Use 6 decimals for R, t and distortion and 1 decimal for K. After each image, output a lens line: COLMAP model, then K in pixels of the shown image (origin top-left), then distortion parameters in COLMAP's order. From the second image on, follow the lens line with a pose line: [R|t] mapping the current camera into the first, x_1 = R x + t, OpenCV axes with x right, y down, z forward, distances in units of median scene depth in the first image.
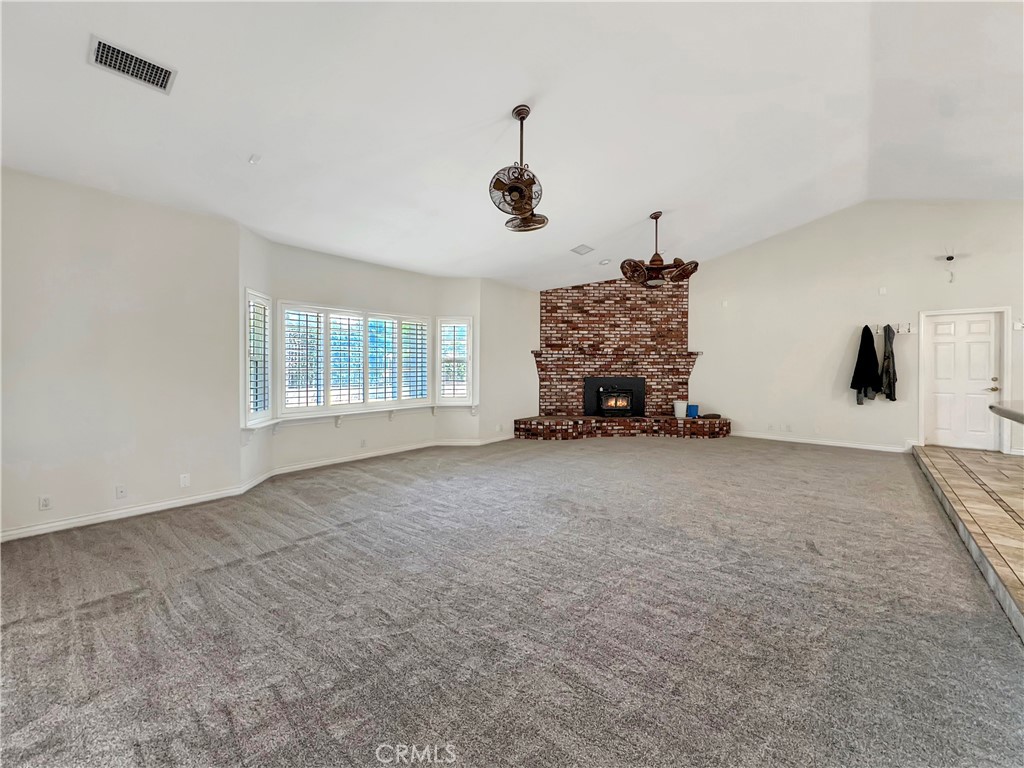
lens RADIAL K [[411.7, 0, 512.2], [0, 411.7, 380.4], [0, 0, 1]] dist [-0.000539, 0.000119]
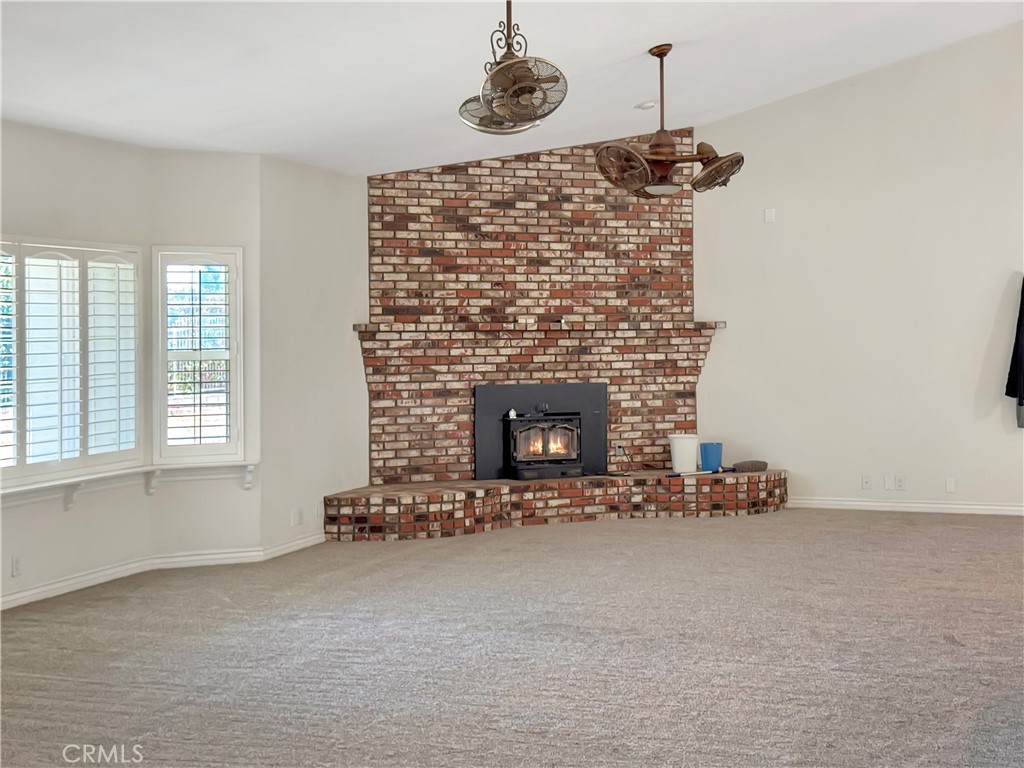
lens RADIAL K [[1554.3, 0, 512.0], [0, 1554.3, 384.0], [0, 0, 1]] dist [0.172167, -0.092105]
pose [[0.932131, -0.026066, 0.361181, -0.355408], [0.026069, 0.999648, 0.004864, -0.016655], [-0.361181, 0.004882, 0.932483, -0.473847]]
